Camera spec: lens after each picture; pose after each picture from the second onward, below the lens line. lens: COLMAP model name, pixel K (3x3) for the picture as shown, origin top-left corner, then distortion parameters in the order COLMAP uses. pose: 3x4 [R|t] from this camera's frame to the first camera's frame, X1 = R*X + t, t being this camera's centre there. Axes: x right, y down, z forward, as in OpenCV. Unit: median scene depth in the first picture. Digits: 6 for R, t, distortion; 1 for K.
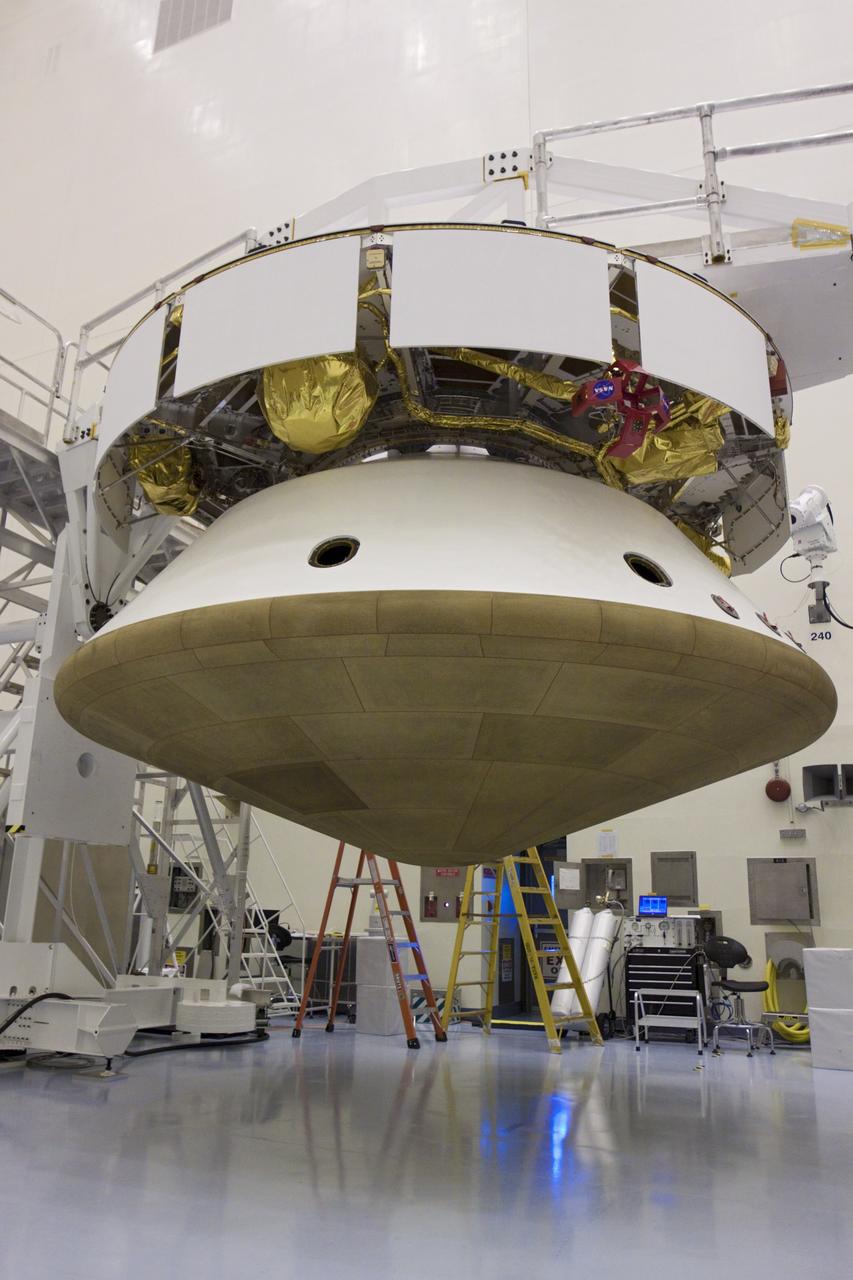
lens RADIAL K [[932.4, 0, 426.5], [0, 932.4, 640.0], [0, 0, 1]] dist [-0.042528, 0.003377]
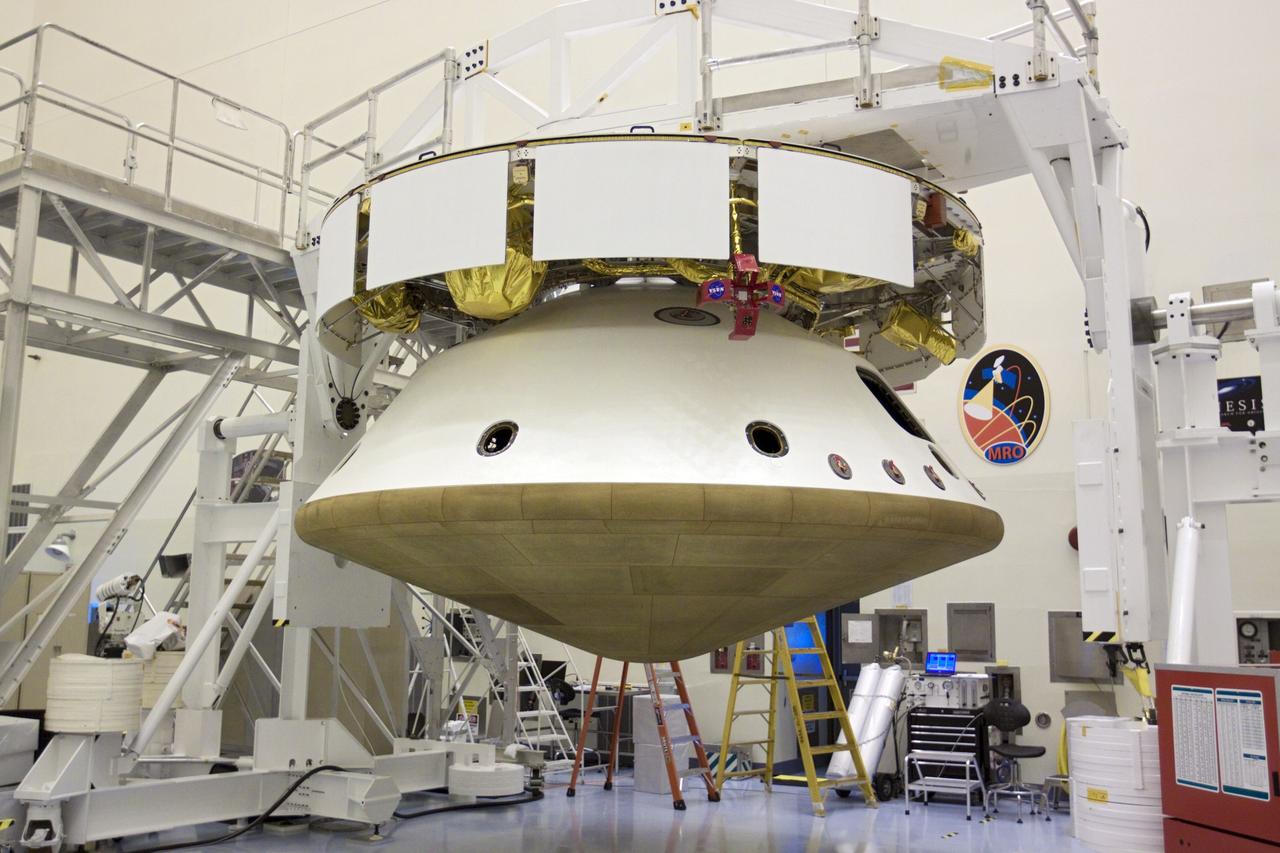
lens RADIAL K [[1156.2, 0, 640.0], [0, 1156.2, 426.5], [0, 0, 1]] dist [-0.022774, -0.006012]
pose [[0.989998, -0.034576, -0.136779, 0.152034], [0.050633, 0.991991, 0.115714, -0.144384], [0.131682, -0.121482, 0.983820, -0.232742]]
